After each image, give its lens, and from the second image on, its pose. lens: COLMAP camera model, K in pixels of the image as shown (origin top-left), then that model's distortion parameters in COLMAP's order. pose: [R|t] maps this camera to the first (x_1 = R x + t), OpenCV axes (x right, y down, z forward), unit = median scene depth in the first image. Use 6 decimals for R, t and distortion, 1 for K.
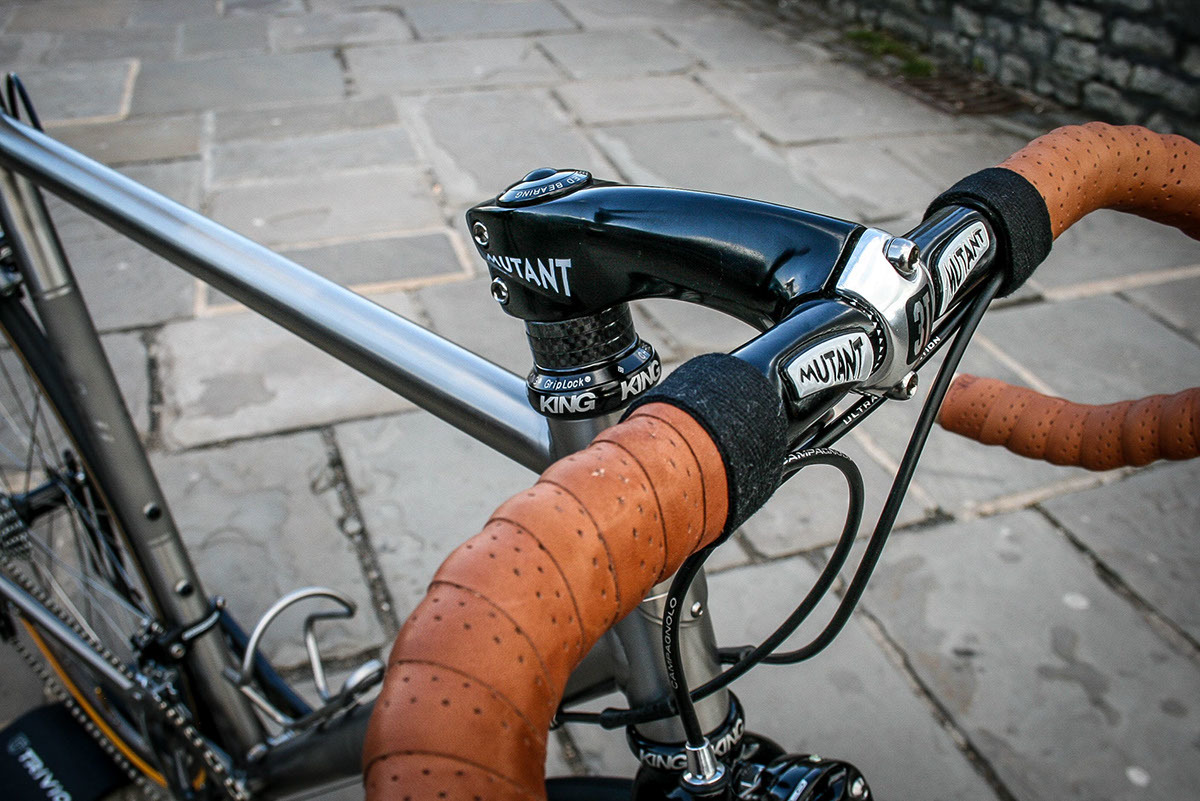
lens RADIAL K [[1164.1, 0, 600.0], [0, 1164.1, 400.5], [0, 0, 1]] dist [-0.094917, 0.029293]
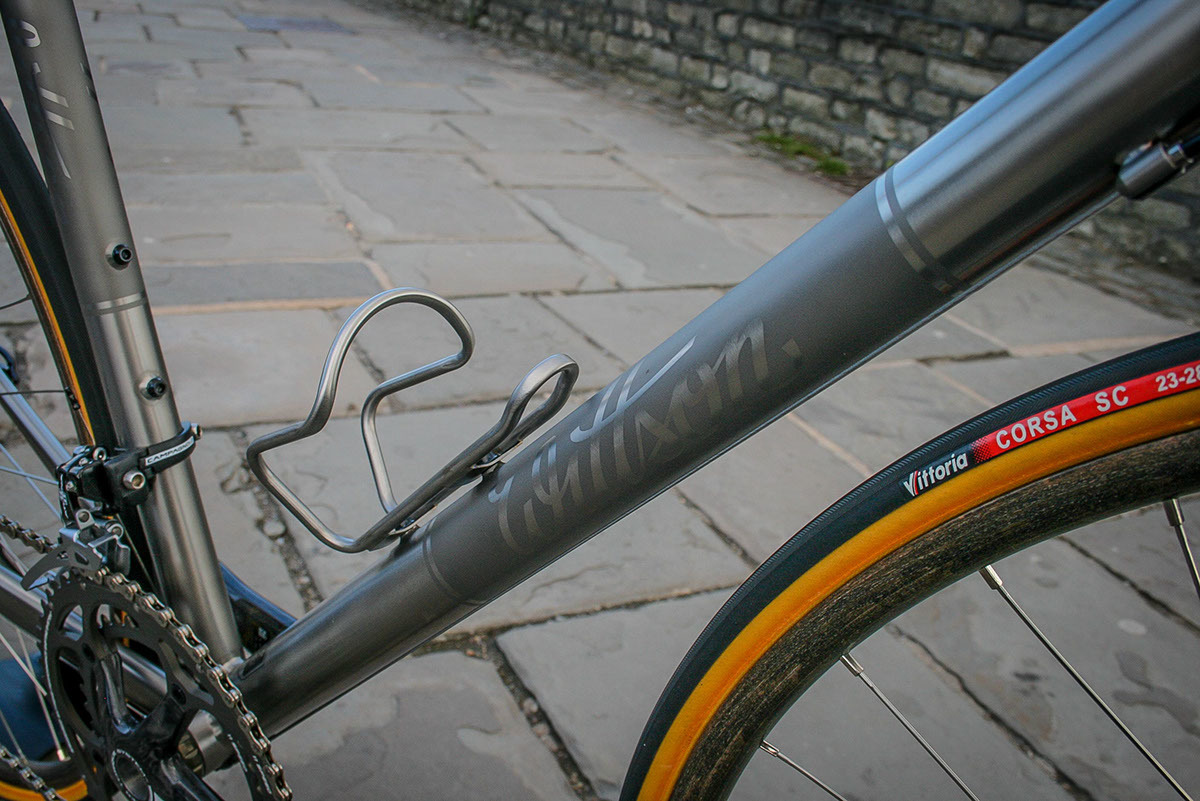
lens RADIAL K [[1164.1, 0, 600.0], [0, 1164.1, 400.5], [0, 0, 1]] dist [-0.094917, 0.029293]
pose [[0.990563, 0.047432, 0.128589, -0.052441], [-0.029536, 0.990039, -0.137661, 0.067941], [-0.133837, 0.132564, 0.982097, 0.090049]]
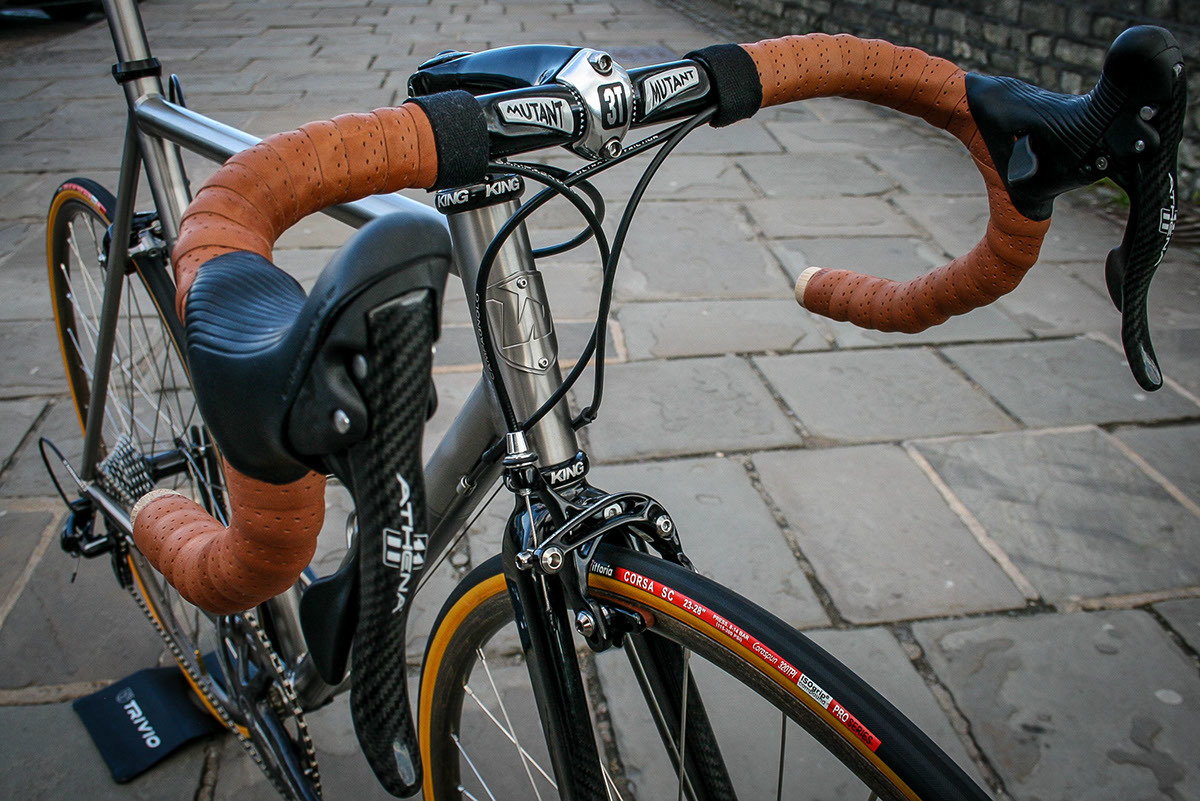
lens RADIAL K [[1242.8, 0, 600.0], [0, 1242.8, 400.5], [0, 0, 1]] dist [-0.093637, 0.110988]
pose [[0.979218, 0.069649, -0.190477, 0.064089], [-0.094104, 0.987996, -0.122511, 0.050302], [0.179658, 0.137890, 0.974017, -0.056035]]
